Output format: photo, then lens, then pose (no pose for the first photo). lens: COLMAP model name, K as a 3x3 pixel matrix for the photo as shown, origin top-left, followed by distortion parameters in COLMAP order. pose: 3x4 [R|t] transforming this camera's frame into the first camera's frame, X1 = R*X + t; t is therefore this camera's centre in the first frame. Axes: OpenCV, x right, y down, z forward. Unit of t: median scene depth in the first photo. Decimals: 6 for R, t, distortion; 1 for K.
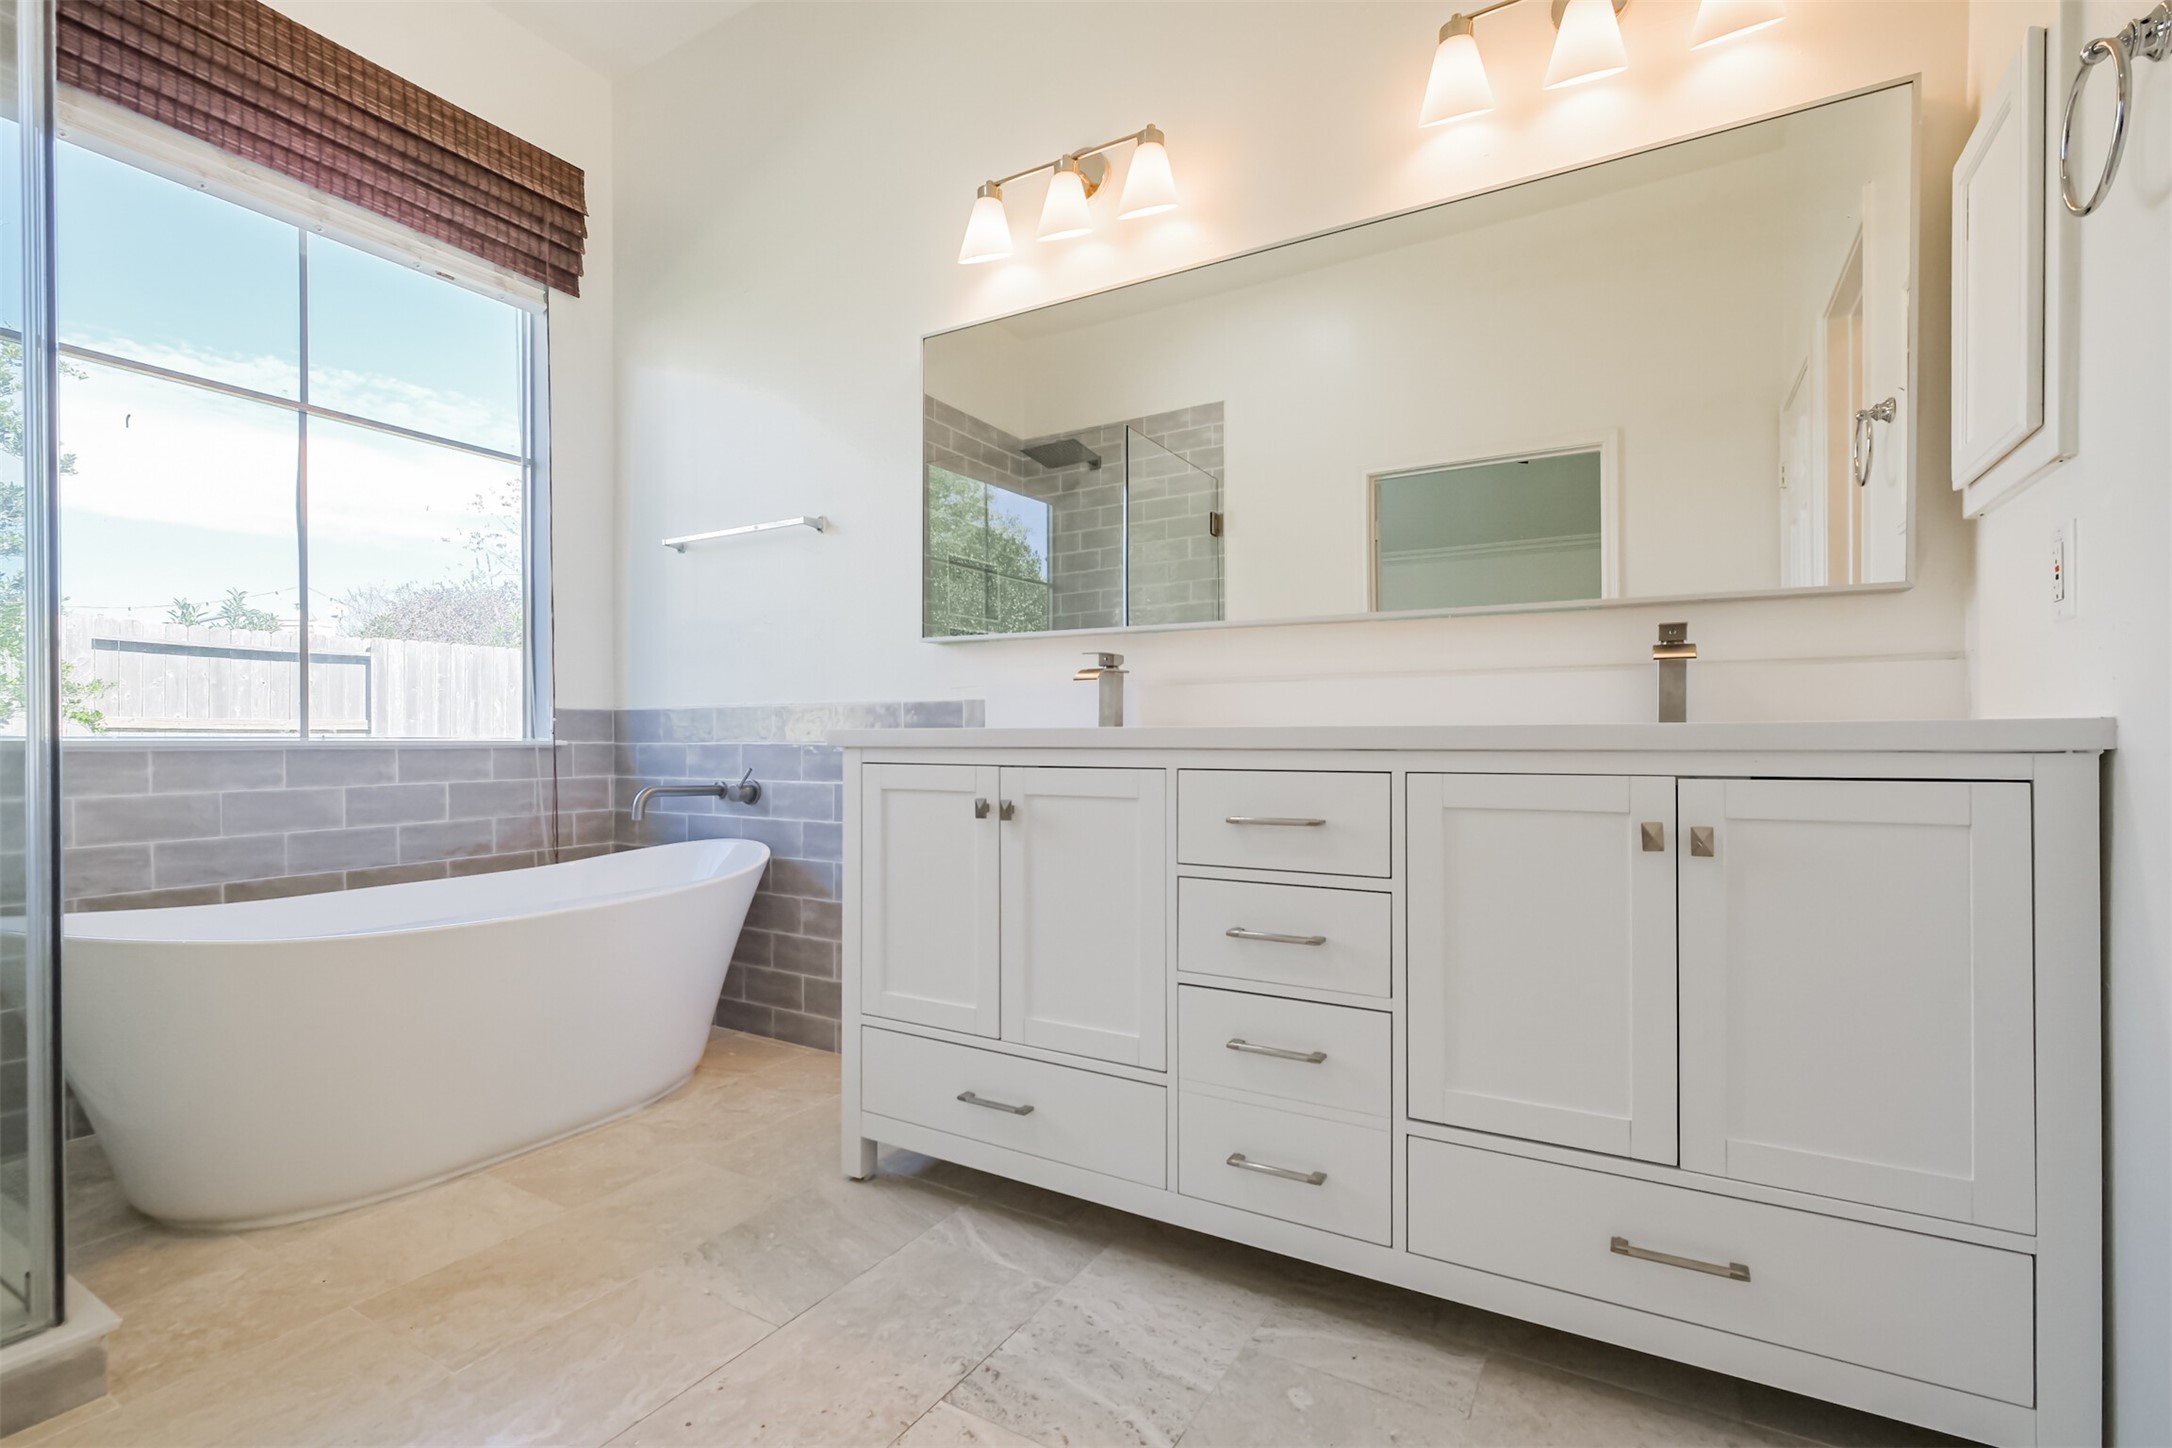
lens RADIAL K [[979.8, 0, 1091.6], [0, 979.8, 741.3], [0, 0, 1]] dist [-0.001120, 0.001175]
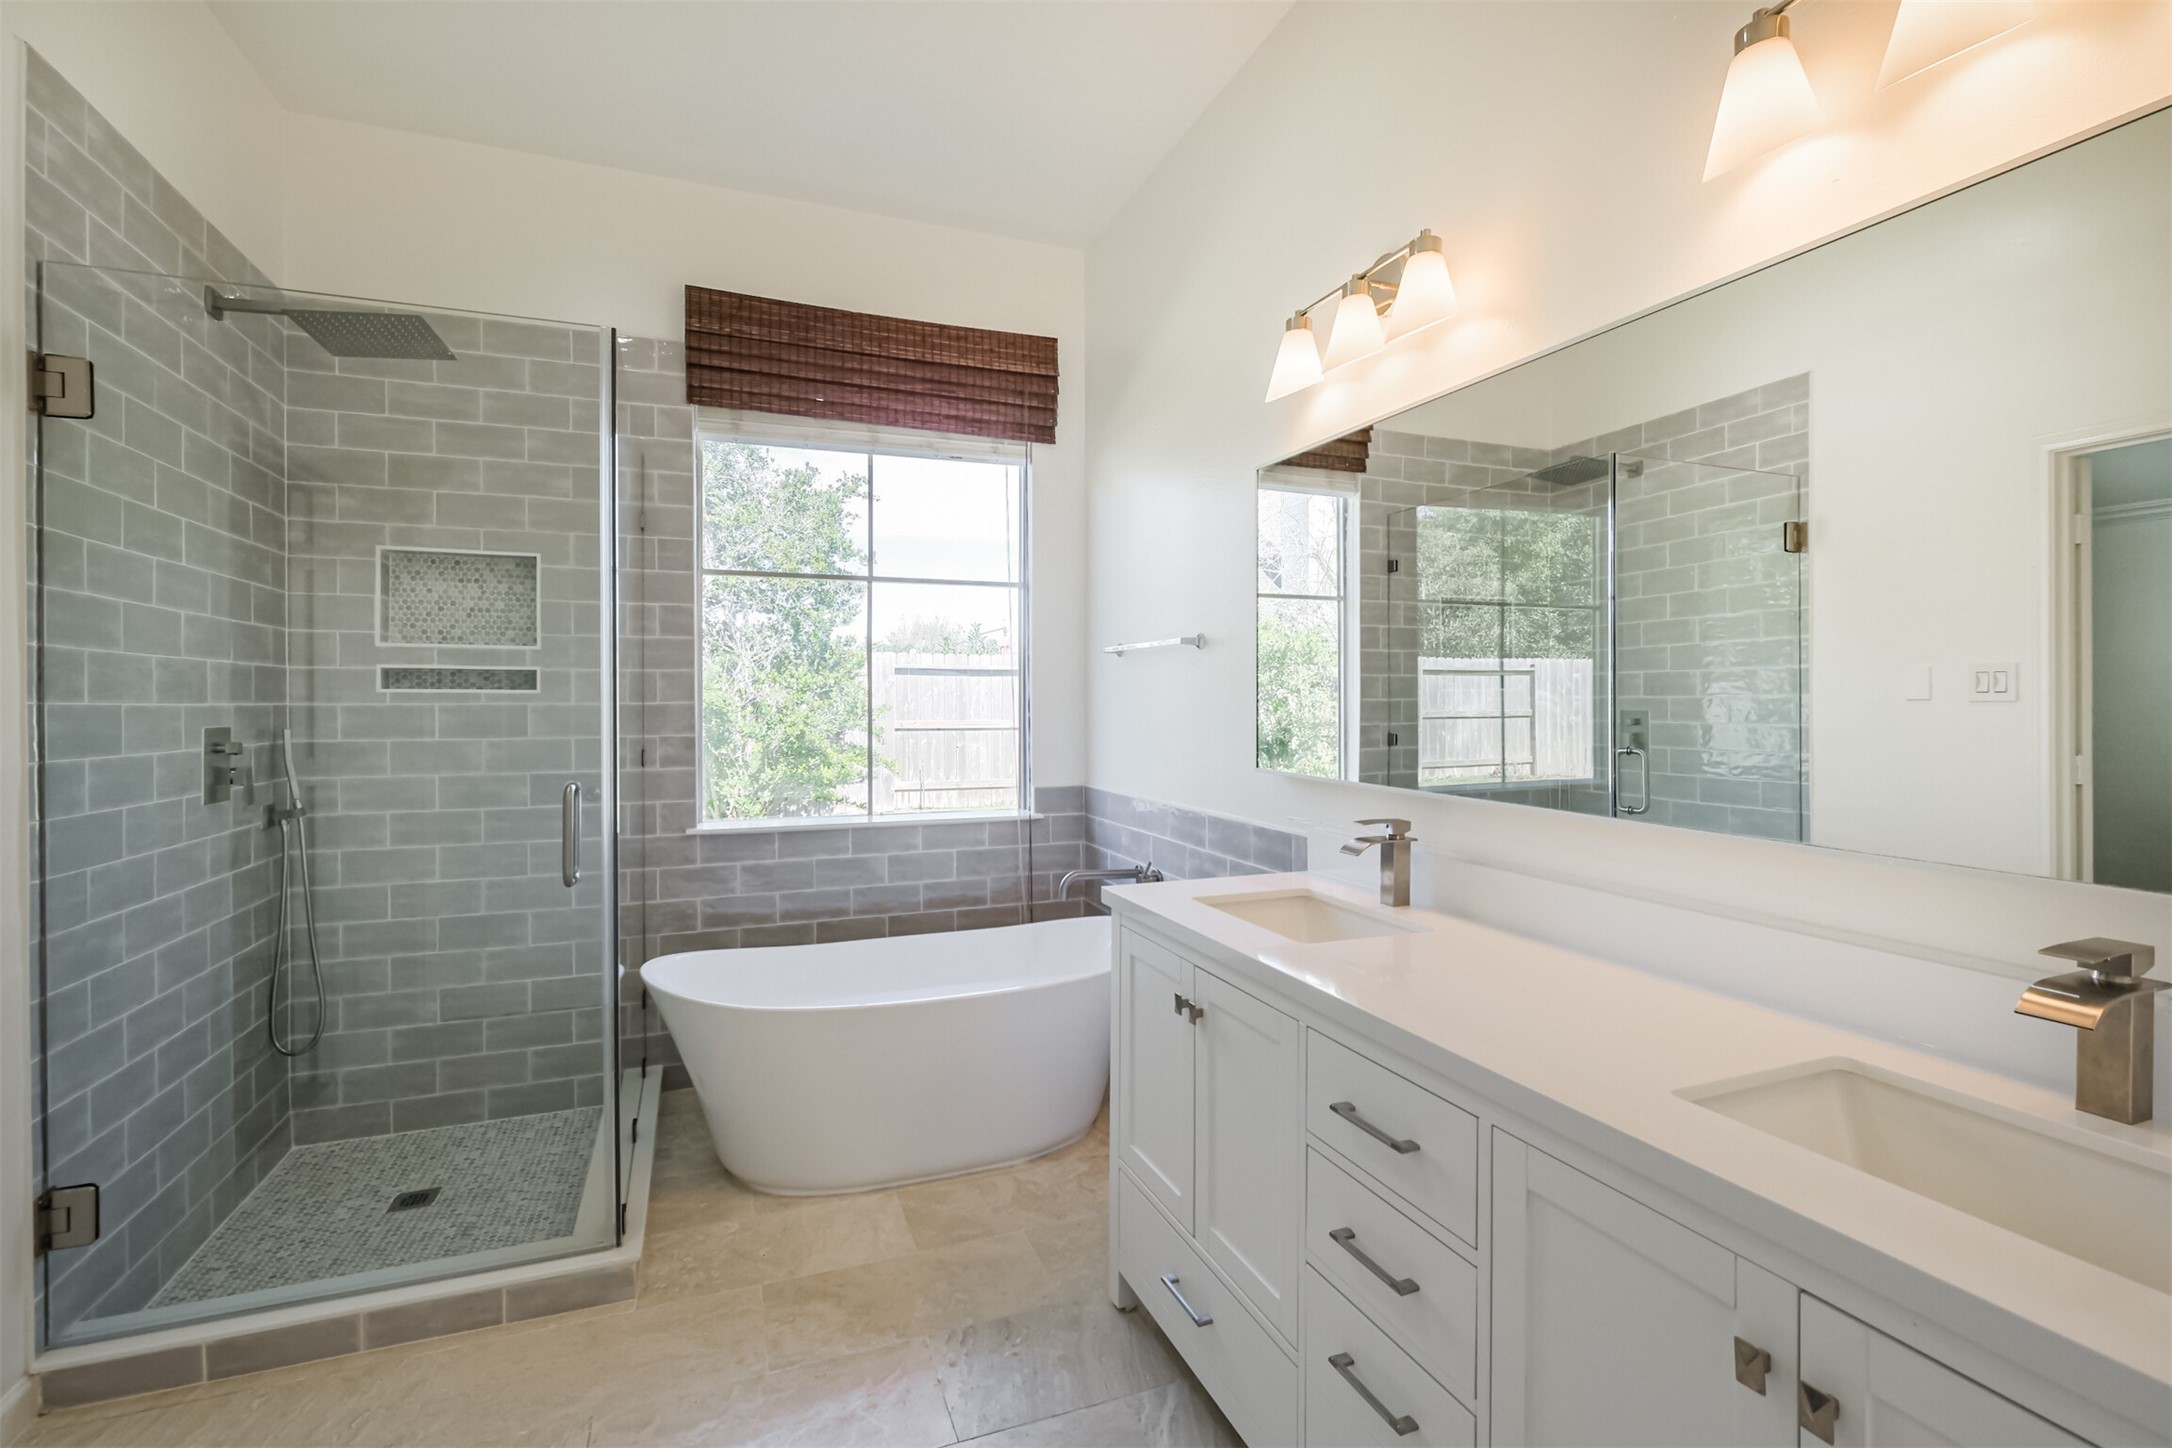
lens RADIAL K [[979.8, 0, 1081.3], [0, 979.8, 700.9], [0, 0, 1]] dist [-0.001120, 0.001175]
pose [[0.782168, 0.001666, -0.623065, 0.282937], [-0.000215, 0.999997, 0.002404, -0.159247], [0.623067, -0.001747, 0.782166, 0.089541]]
